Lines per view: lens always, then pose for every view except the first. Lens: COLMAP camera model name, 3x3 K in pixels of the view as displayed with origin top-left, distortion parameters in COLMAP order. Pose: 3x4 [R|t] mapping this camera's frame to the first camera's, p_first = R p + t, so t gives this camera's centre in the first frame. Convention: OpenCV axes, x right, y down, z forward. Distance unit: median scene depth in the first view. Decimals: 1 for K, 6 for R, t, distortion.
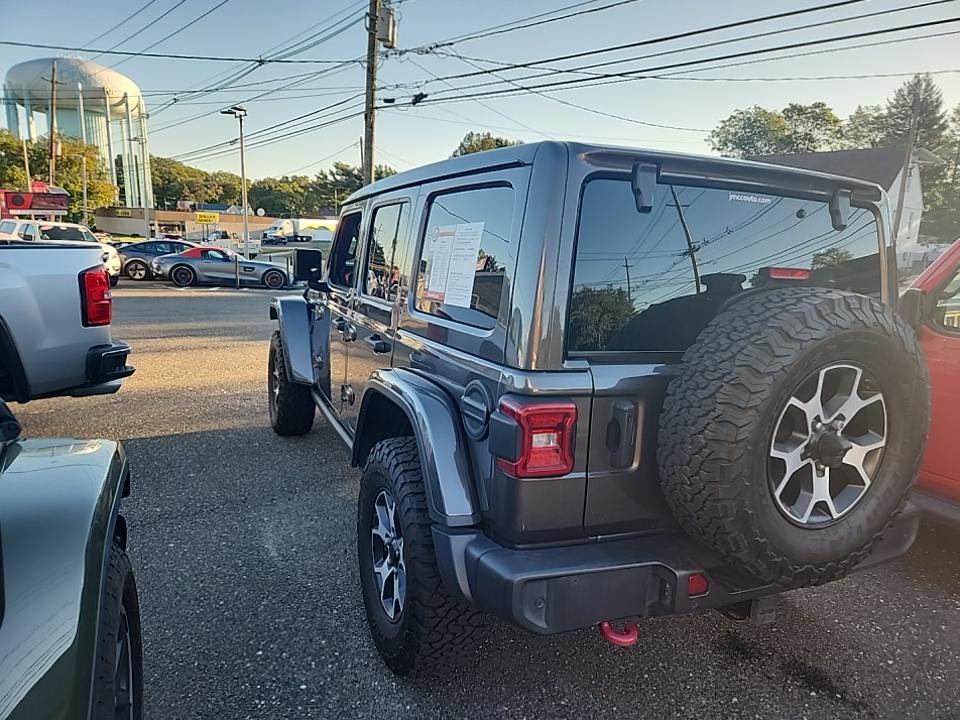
lens RADIAL K [[635.0, 0, 484.1], [0, 635.0, 359.2], [0, 0, 1]] dist [0.064115, -0.051787]
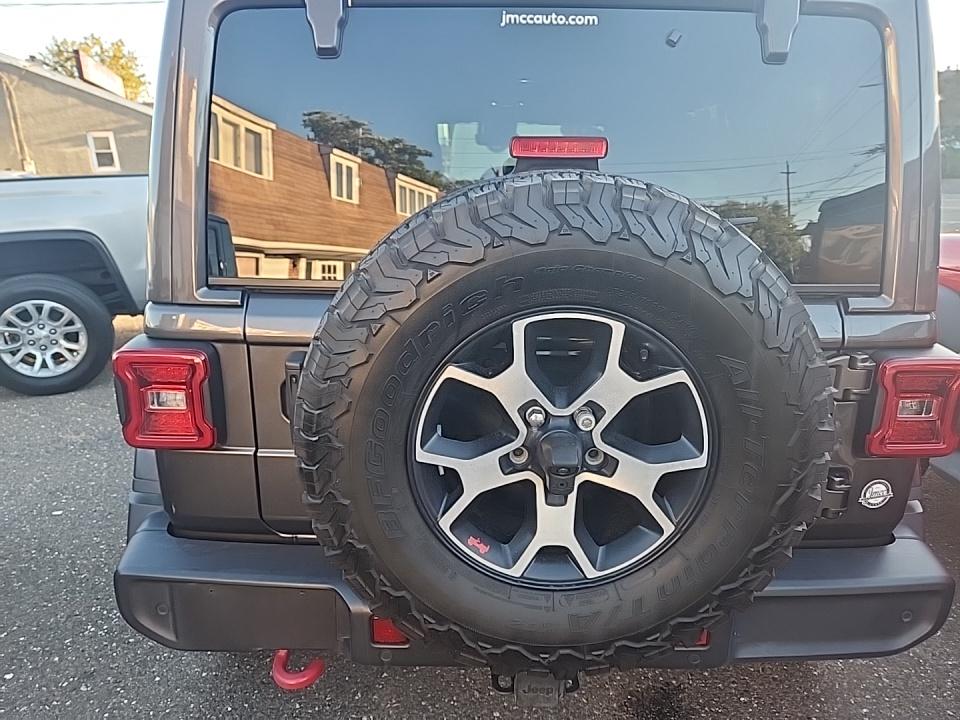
lens RADIAL K [[635.0, 0, 479.4], [0, 635.0, 363.4], [0, 0, 1]] dist [0.064115, -0.051787]
pose [[0.910830, 0.074804, -0.405947, 0.313343], [-0.027426, 0.992237, 0.121302, -0.005465], [0.411869, -0.099352, 0.905810, 0.213067]]
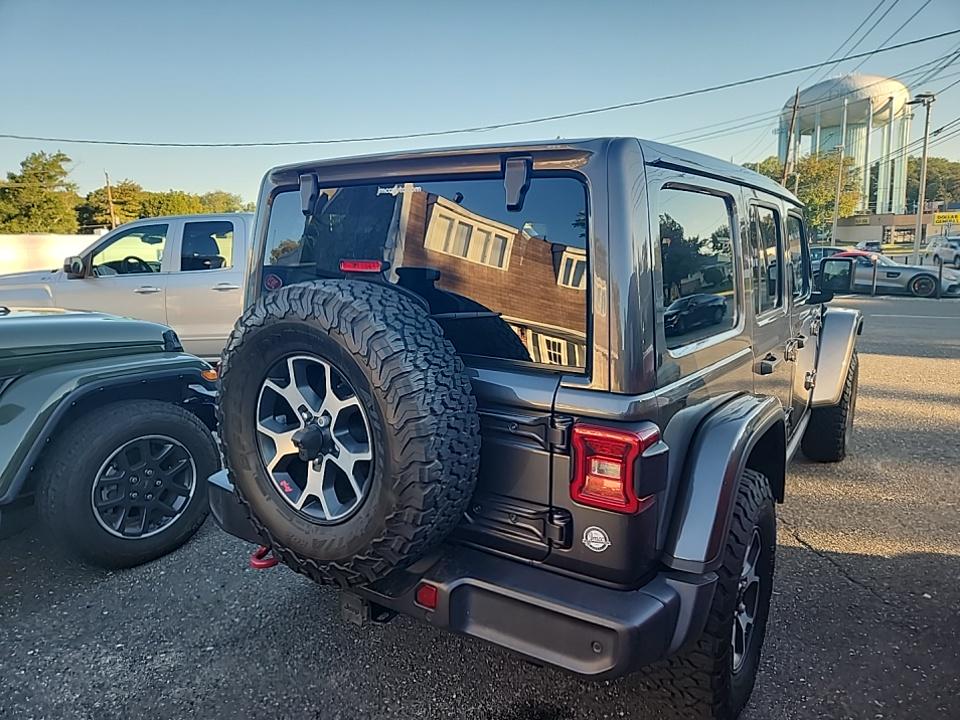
lens RADIAL K [[635.0, 0, 493.5], [0, 635.0, 354.6], [0, 0, 1]] dist [0.064115, -0.051787]
pose [[0.526067, 0.095408, -0.845075, 0.677004], [-0.111699, 0.992830, 0.042556, -0.030102], [0.843076, 0.072007, 0.532952, 0.318535]]
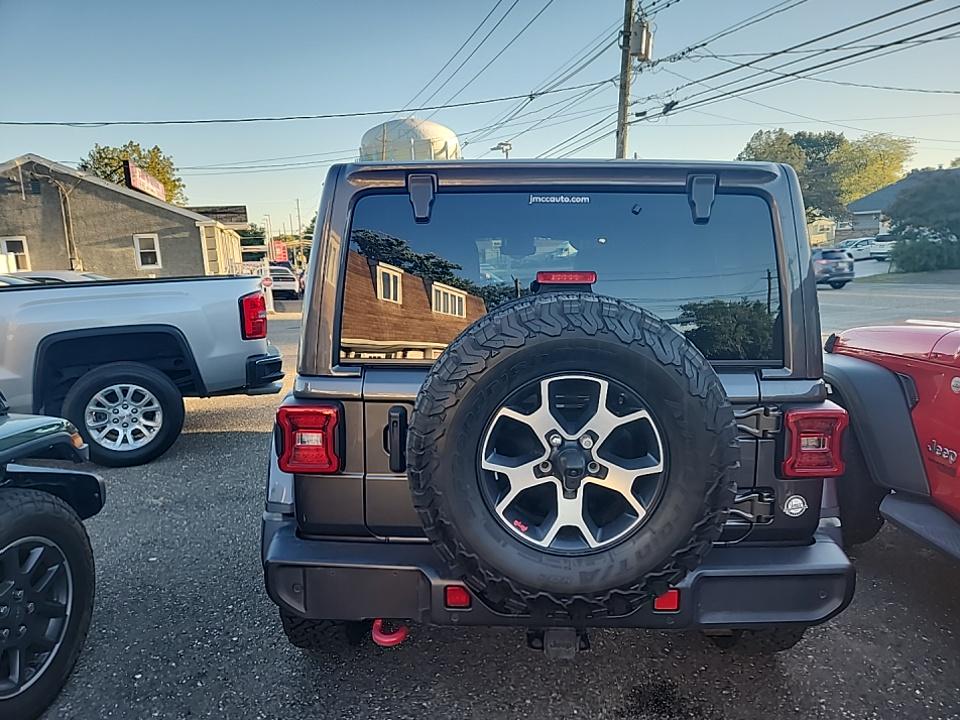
lens RADIAL K [[635.0, 0, 485.0], [0, 635.0, 363.0], [0, 0, 1]] dist [0.064115, -0.051787]
pose [[0.904850, 0.014146, -0.425496, 0.364712], [-0.022363, 0.999647, -0.014322, 0.002832], [0.425143, 0.022475, 0.904847, 0.058847]]
